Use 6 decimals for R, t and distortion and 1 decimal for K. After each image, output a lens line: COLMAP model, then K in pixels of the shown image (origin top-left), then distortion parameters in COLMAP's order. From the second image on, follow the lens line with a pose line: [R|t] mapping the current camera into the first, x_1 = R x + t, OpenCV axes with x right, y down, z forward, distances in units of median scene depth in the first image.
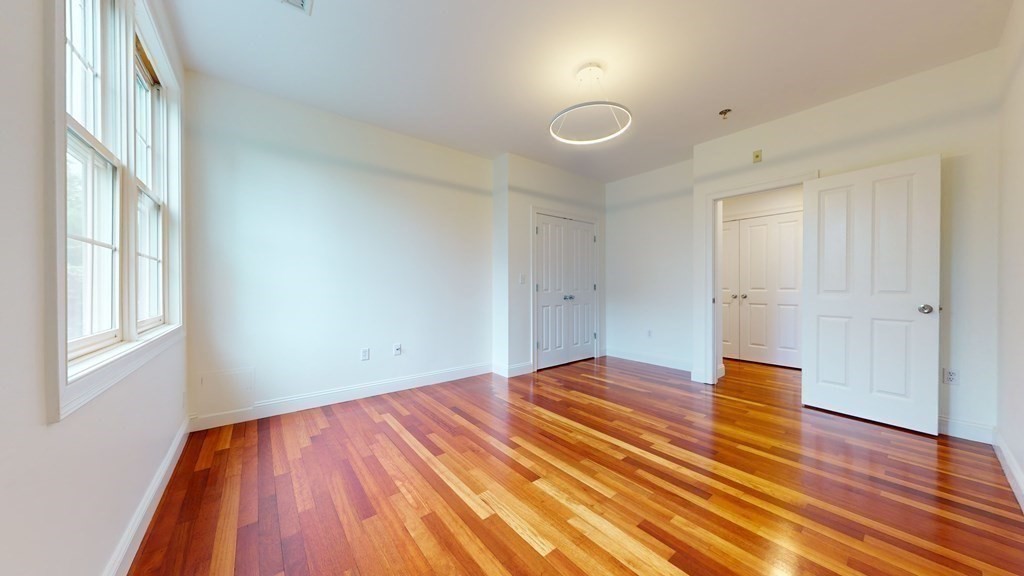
lens RADIAL K [[323.6, 0, 510.9], [0, 323.6, 288.8], [0, 0, 1]] dist [0.003062, 0.000137]
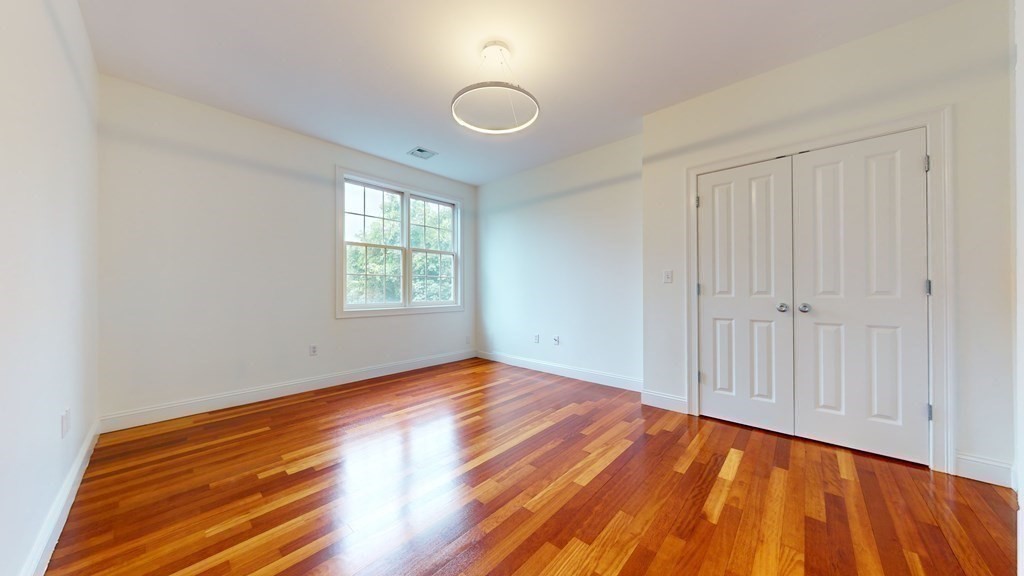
lens RADIAL K [[323.6, 0, 510.9], [0, 323.6, 288.8], [0, 0, 1]] dist [0.003062, 0.000137]
pose [[0.151864, -0.000967, -0.988401, 0.861884], [0.001042, 0.999999, -0.000818, -0.003643], [0.988401, -0.000905, 0.151864, 0.678916]]
